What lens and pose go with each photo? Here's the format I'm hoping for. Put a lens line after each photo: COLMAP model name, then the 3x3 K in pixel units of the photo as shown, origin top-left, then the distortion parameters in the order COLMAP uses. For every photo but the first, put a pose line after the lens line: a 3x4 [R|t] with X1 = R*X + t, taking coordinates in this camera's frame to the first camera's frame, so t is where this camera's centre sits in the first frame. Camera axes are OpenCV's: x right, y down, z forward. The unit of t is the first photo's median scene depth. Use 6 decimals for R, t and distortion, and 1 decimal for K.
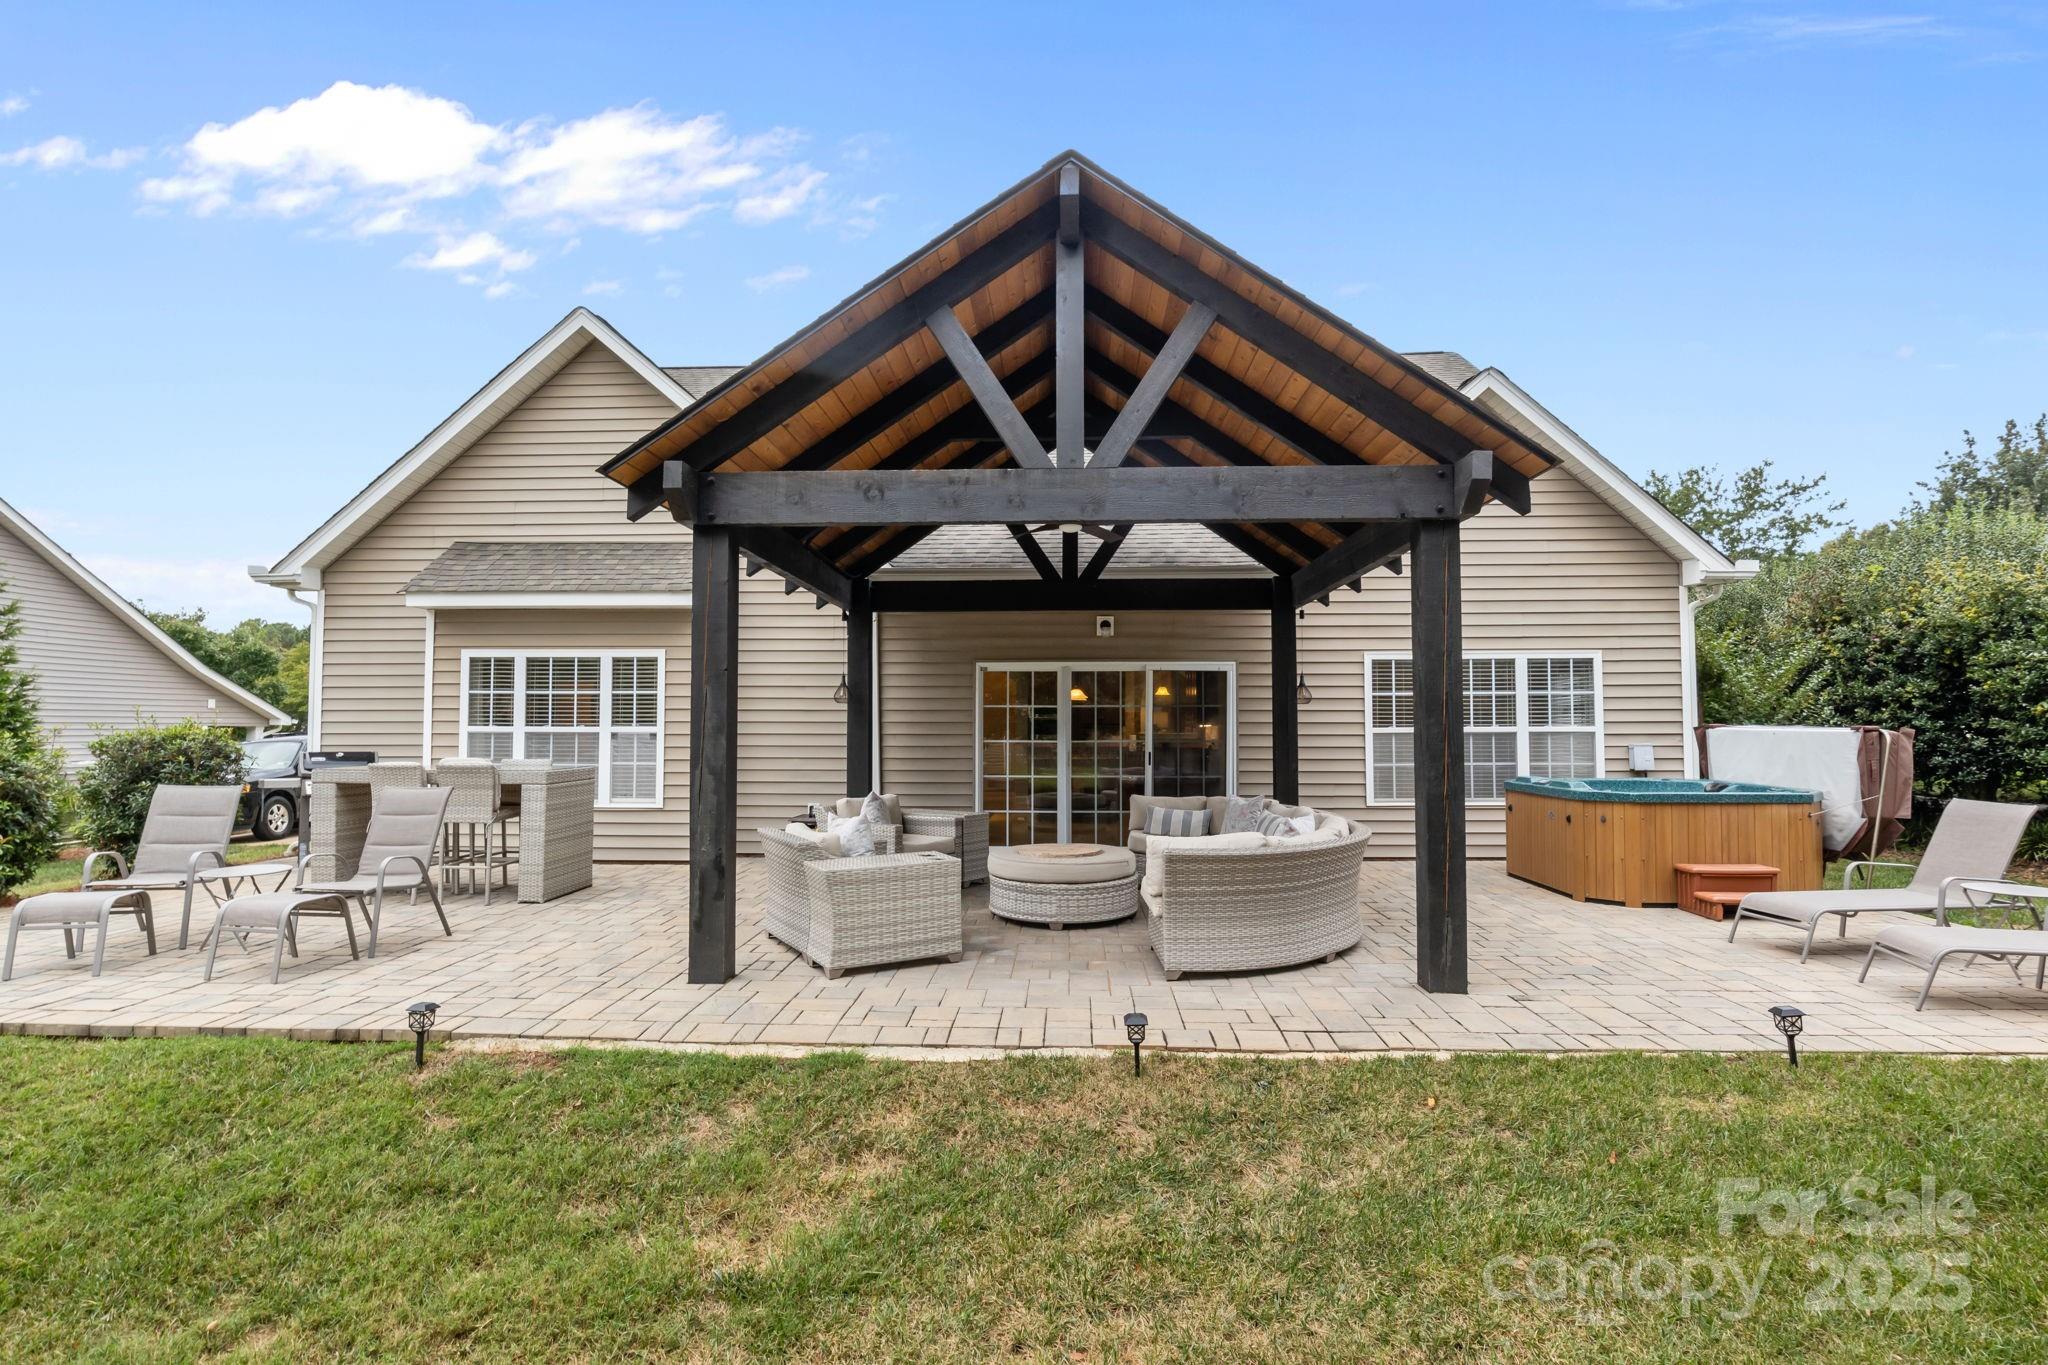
lens RADIAL K [[995.8, 0, 1024.0], [0, 995.8, 682.5], [0, 0, 1]] dist [-0.024909, 0.000208]
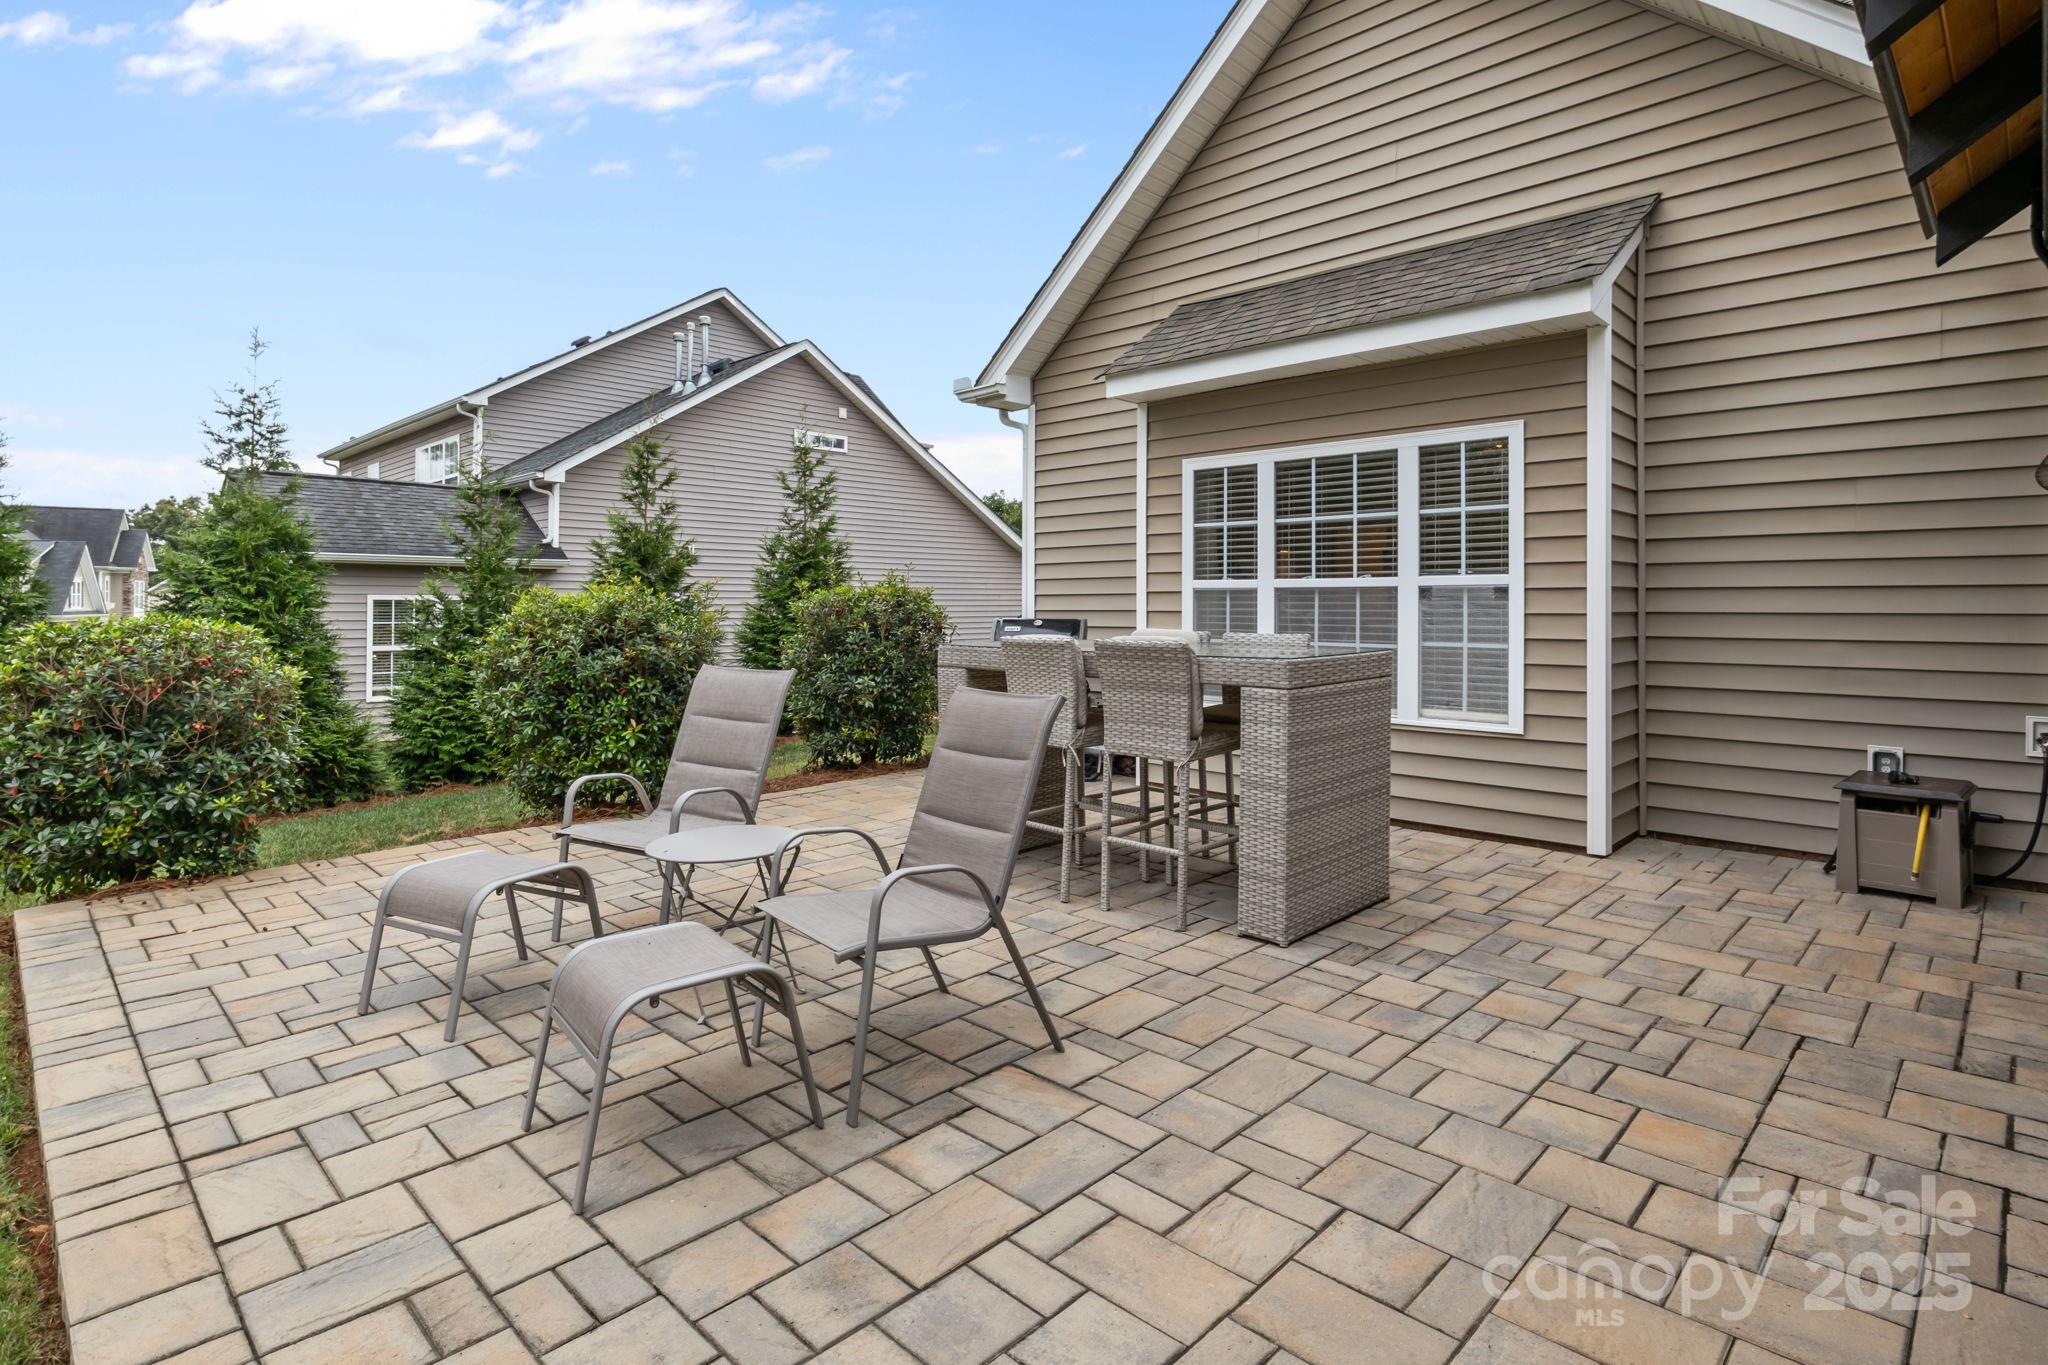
lens RADIAL K [[1024.4, 0, 1062.2], [0, 1024.4, 610.1], [0, 0, 1]] dist [0.001160, -0.000006]
pose [[0.754356, 0.004182, -0.656452, -0.196670], [0.029393, 0.998762, 0.040140, 0.034850], [0.655807, -0.049575, 0.753299, 0.451635]]
